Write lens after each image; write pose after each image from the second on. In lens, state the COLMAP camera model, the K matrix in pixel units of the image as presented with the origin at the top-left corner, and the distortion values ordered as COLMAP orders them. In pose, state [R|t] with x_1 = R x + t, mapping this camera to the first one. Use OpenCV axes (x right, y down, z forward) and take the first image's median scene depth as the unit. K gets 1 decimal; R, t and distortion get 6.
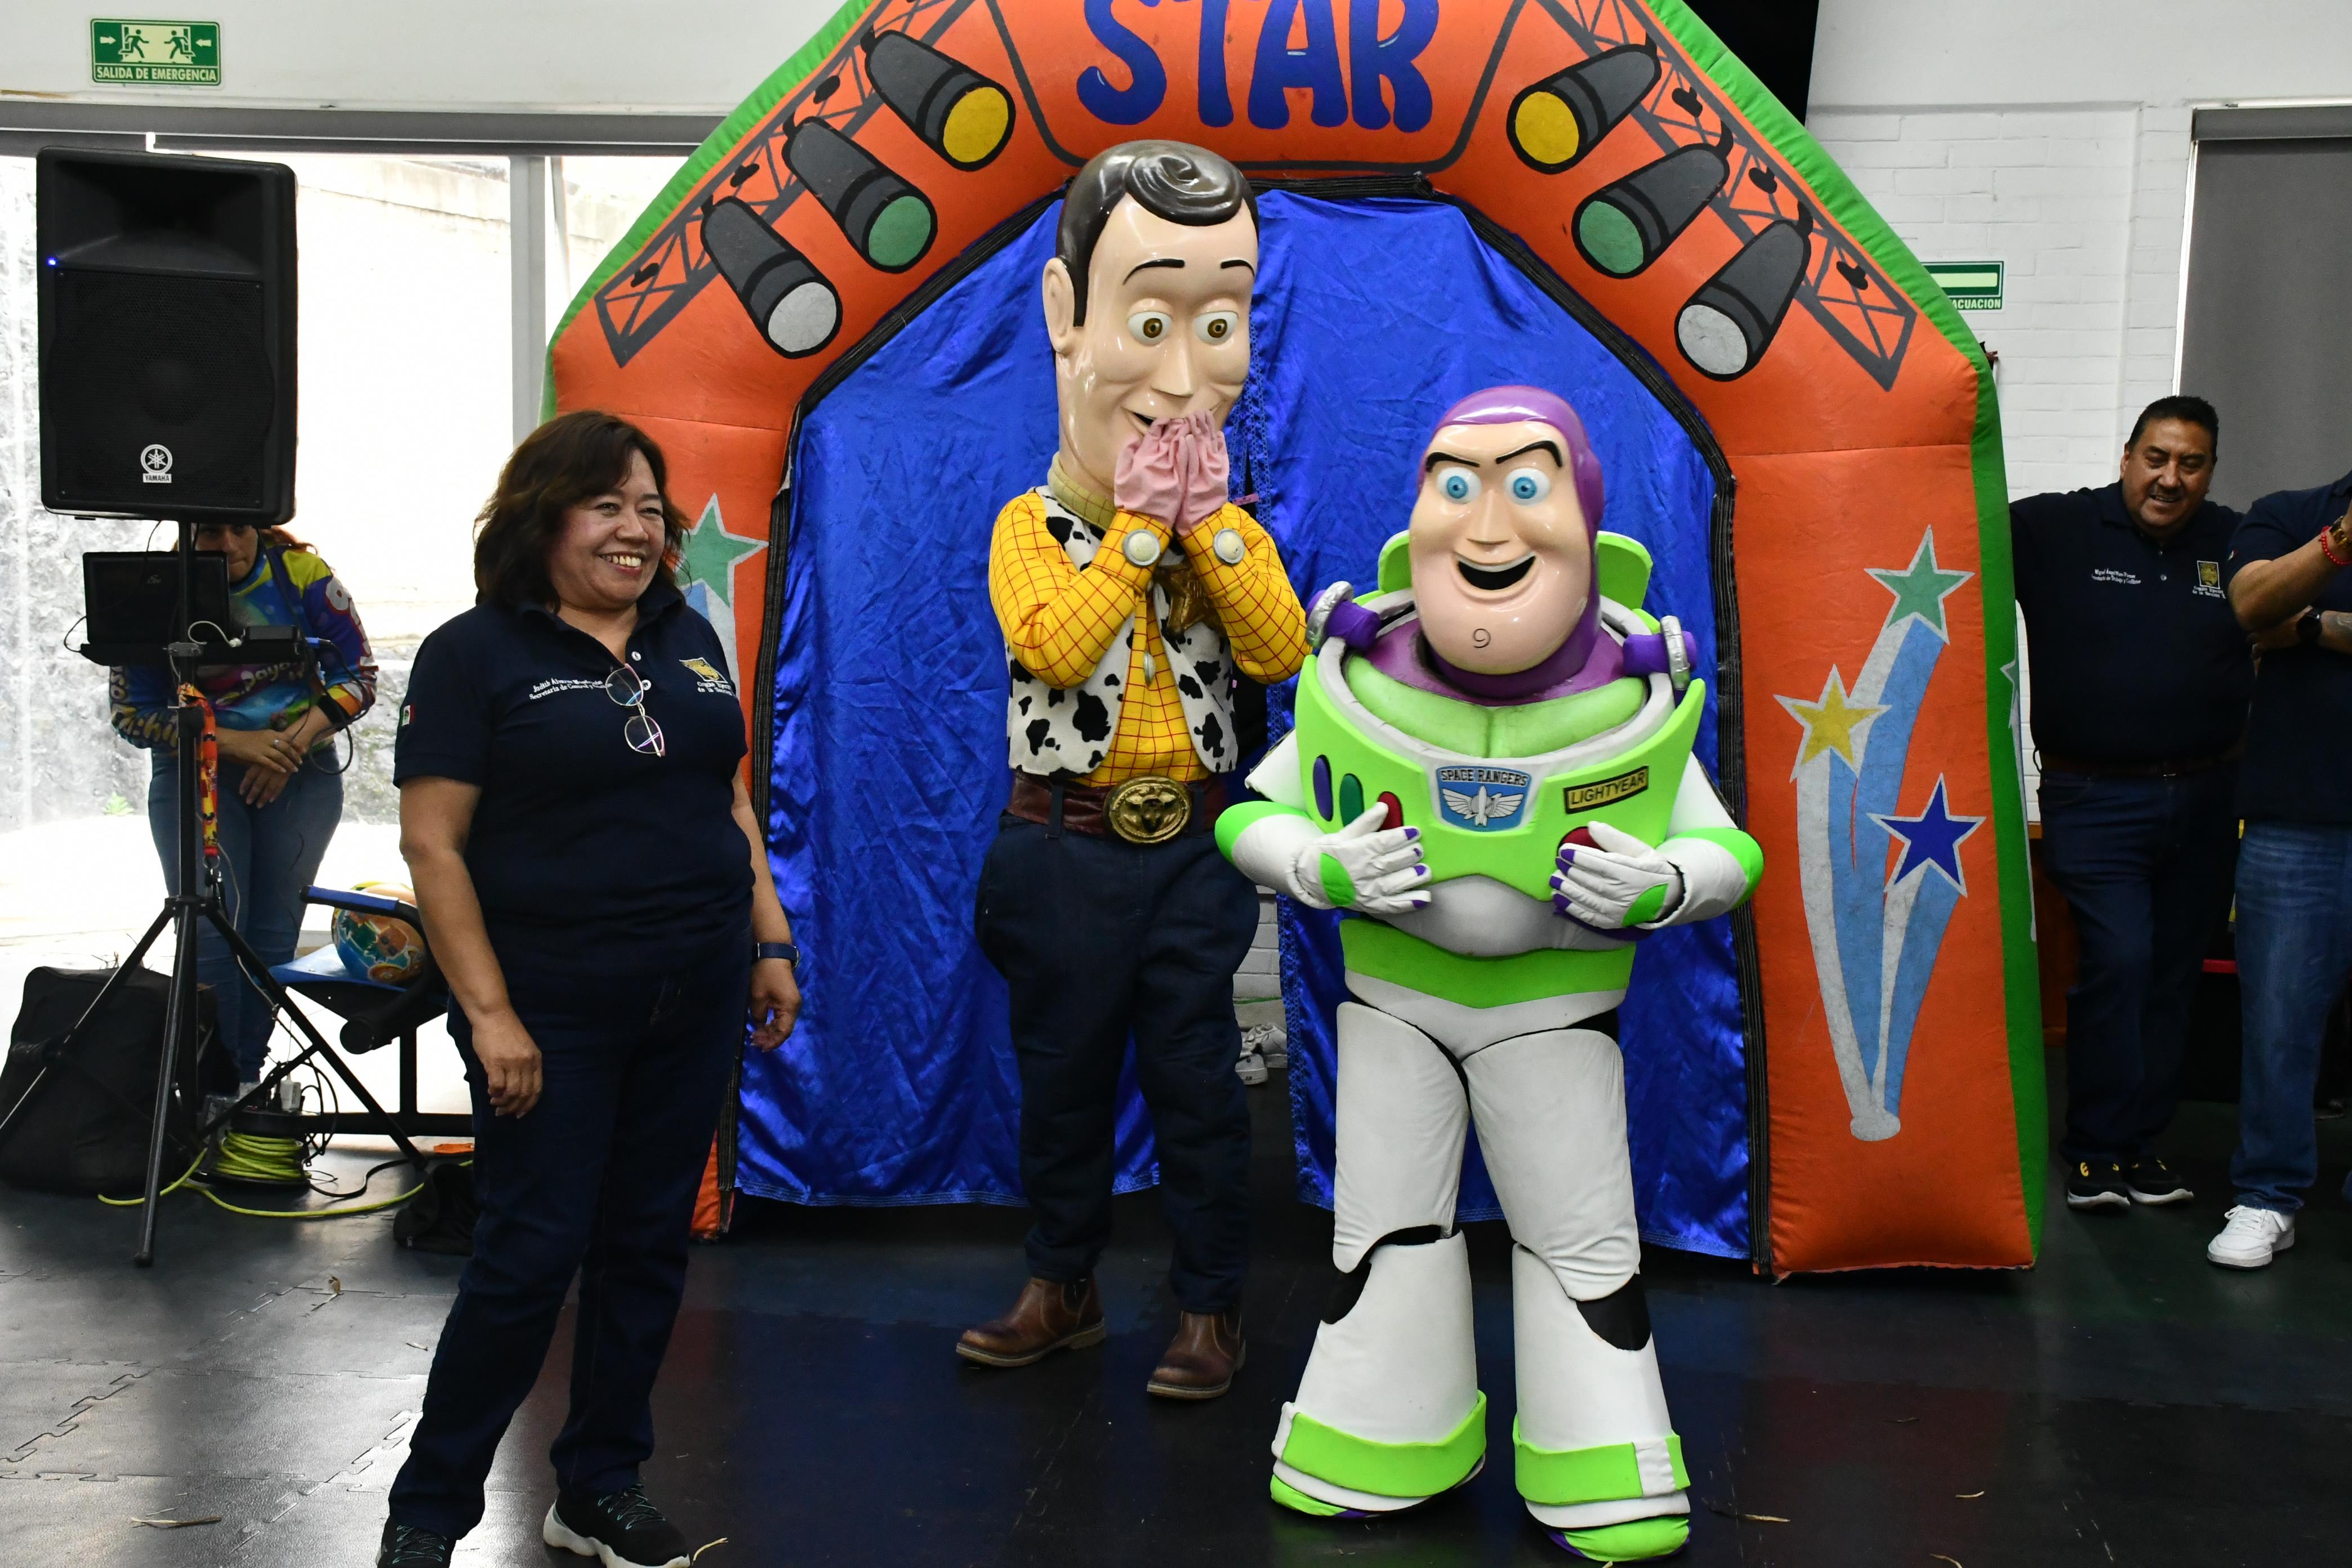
lens RADIAL K [[2852.8, 0, 1271.3], [0, 2852.8, 781.9], [0, 0, 1]] dist [0.088843, 0.000000]
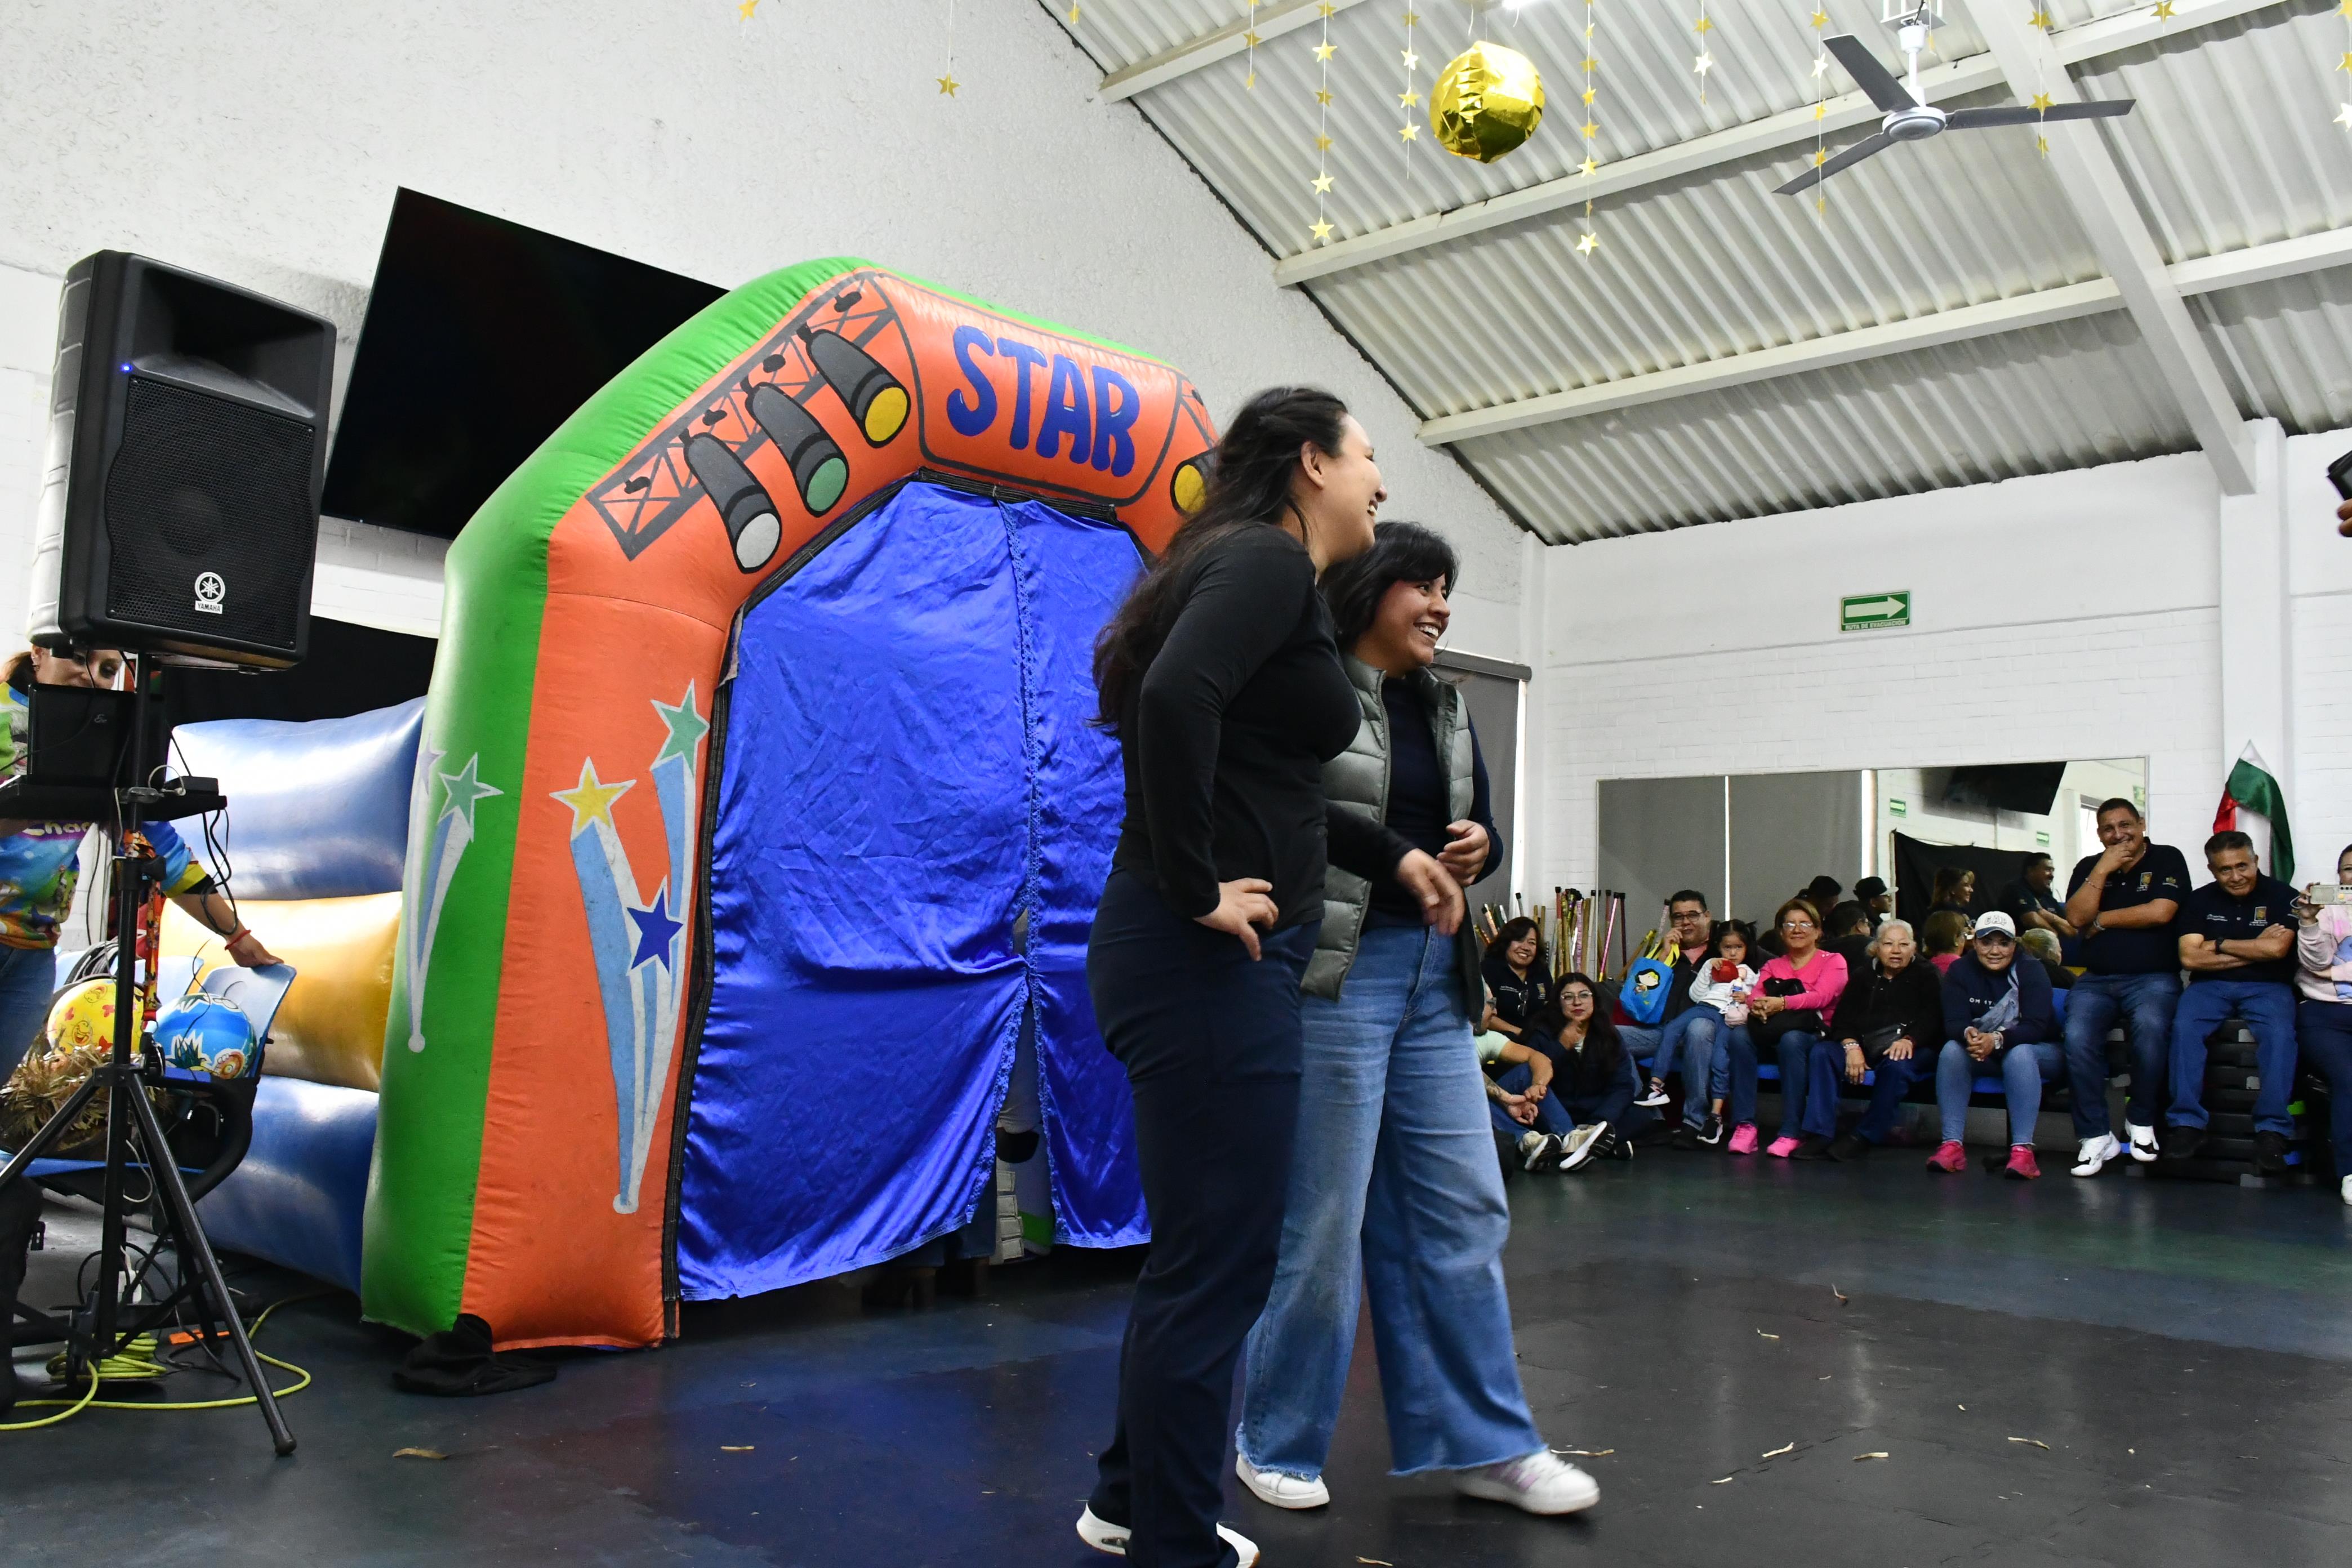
lens RADIAL K [[2005.3, 0, 1173.7], [0, 2005.3, 780.1], [0, 0, 1]] dist [-0.114677, 0.142215]
pose [[0.611297, 0.056764, 0.789363, -0.713237], [0.069943, 0.989646, -0.125332, 0.053226], [-0.788304, 0.131826, 0.600998, 0.382024]]
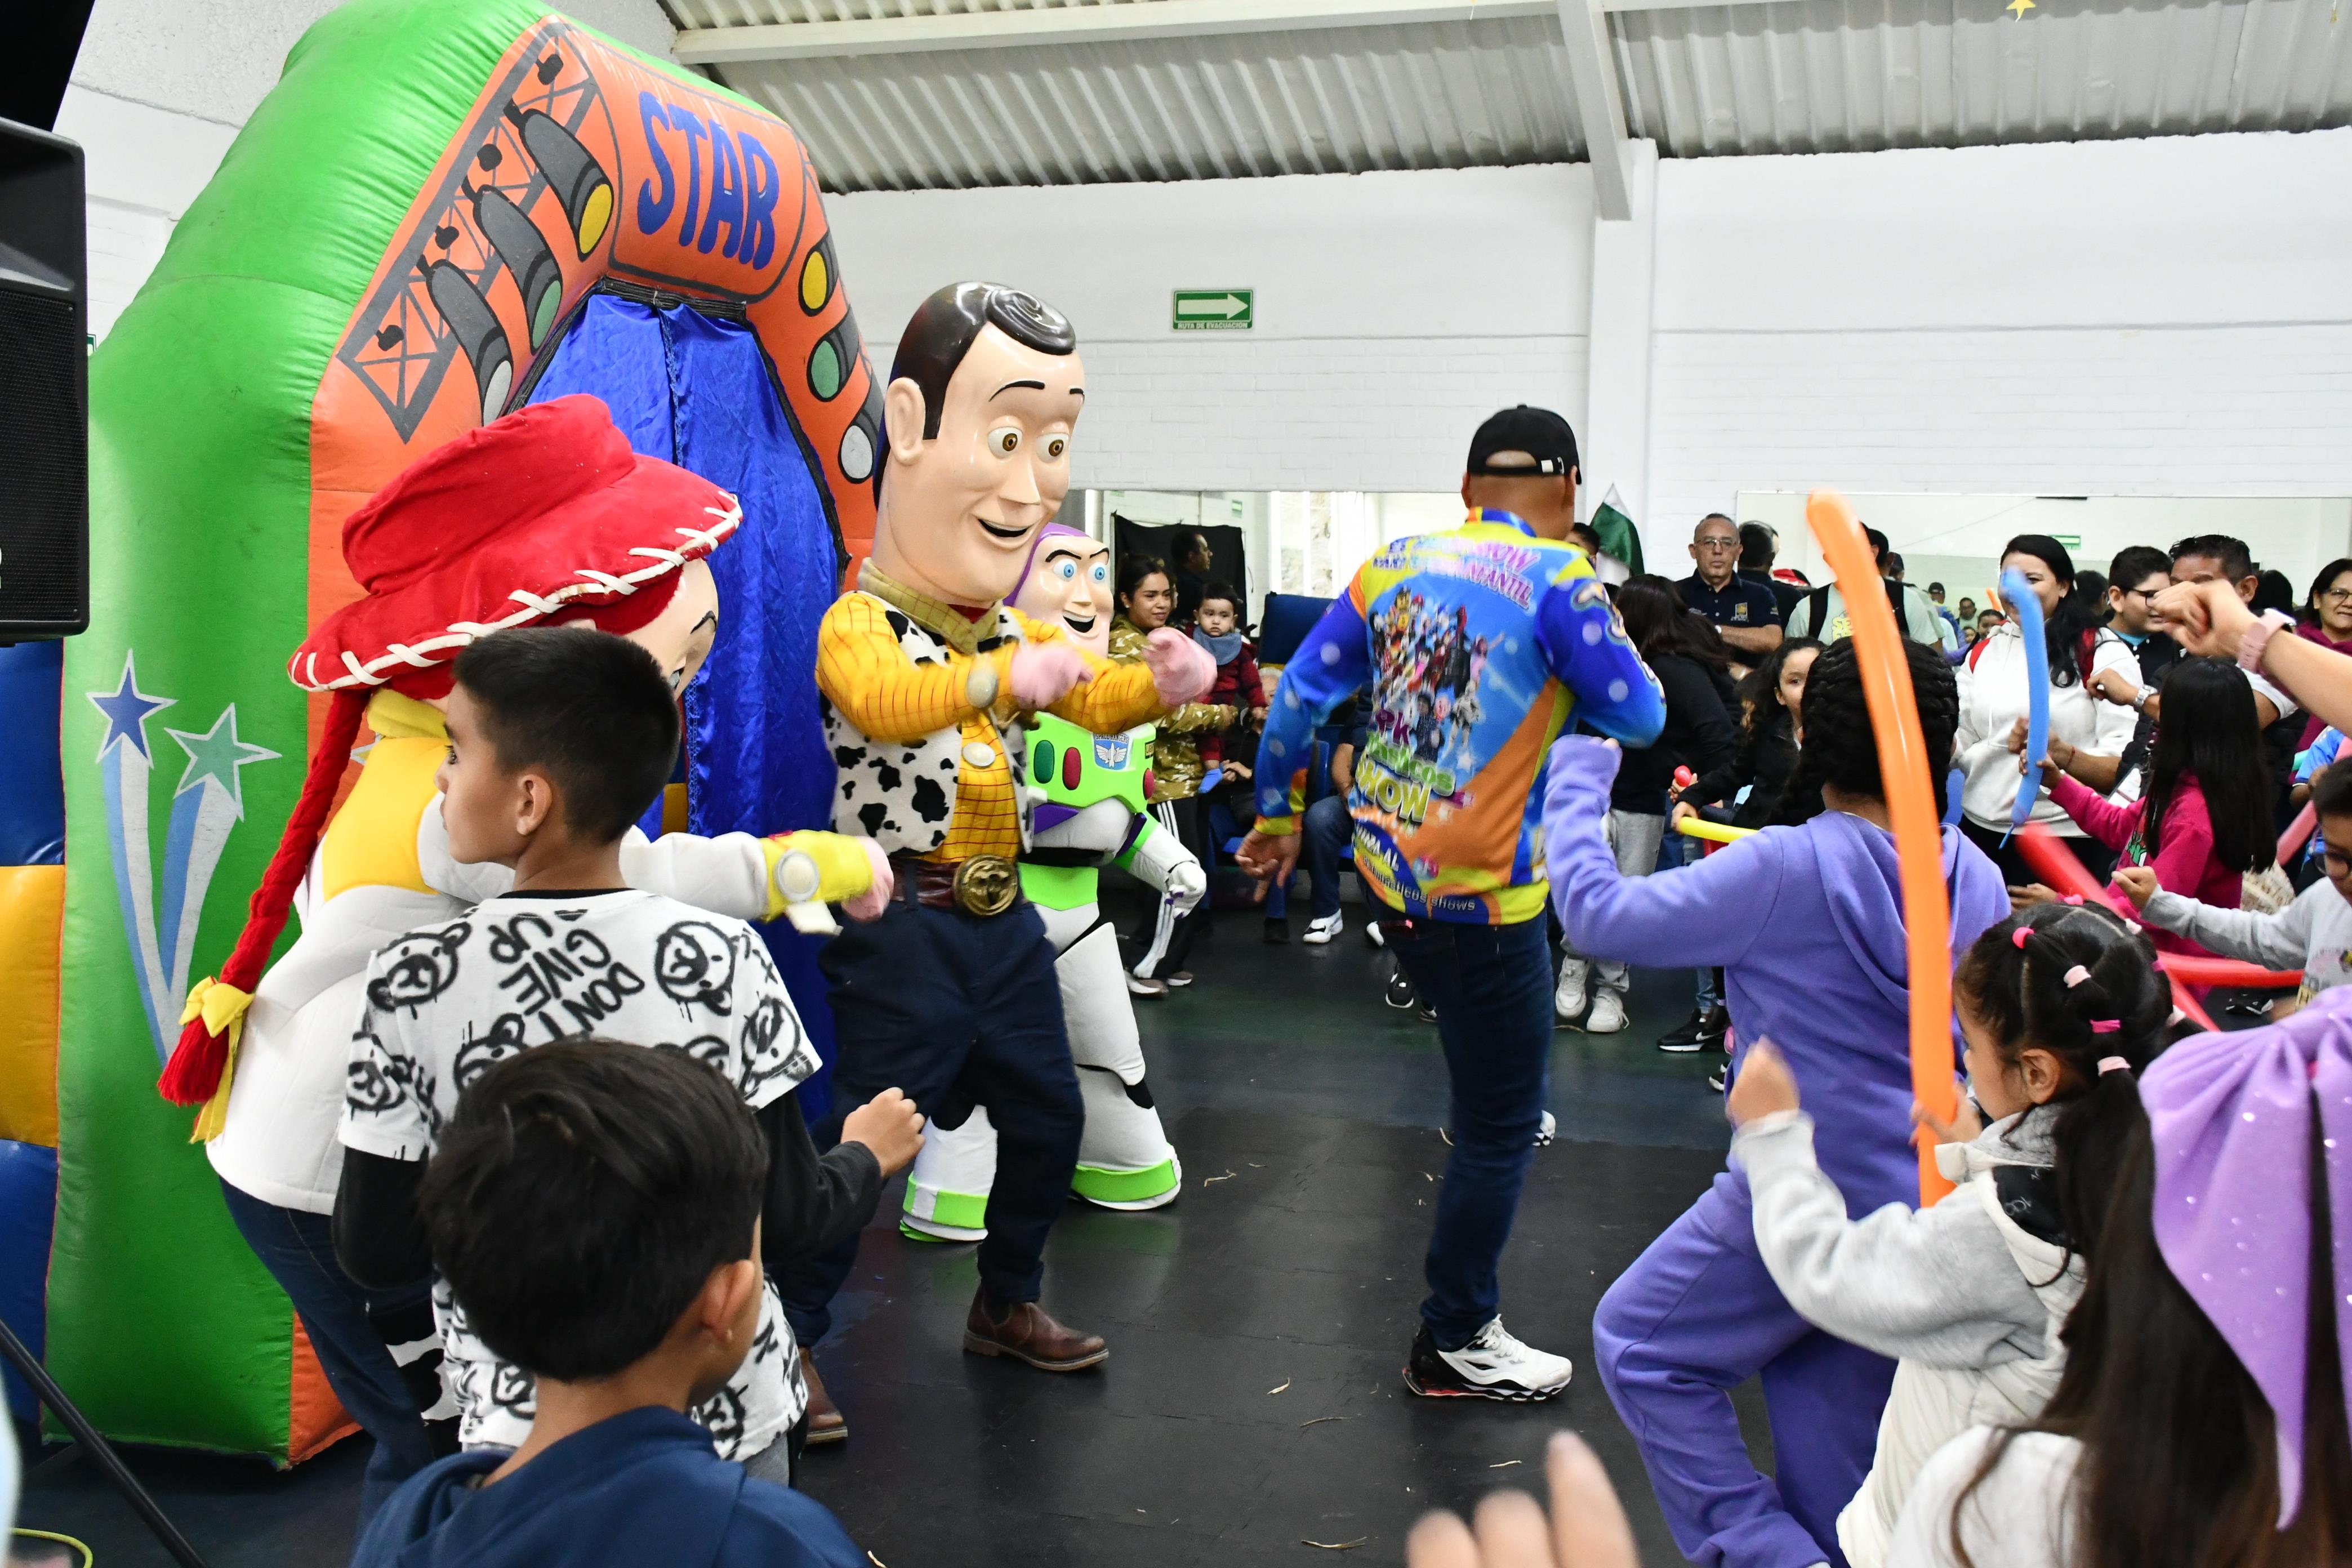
lens RADIAL K [[2537.0, 0, 1171.0], [0, 2537.0, 770.4], [0, 0, 1]] dist [0.056893, 0.000000]
pose [[0.175652, -0.094983, 0.979859, -0.968795], [0.090677, 0.992664, 0.079970, -0.087429], [-0.980267, 0.074804, 0.182976, 0.643237]]
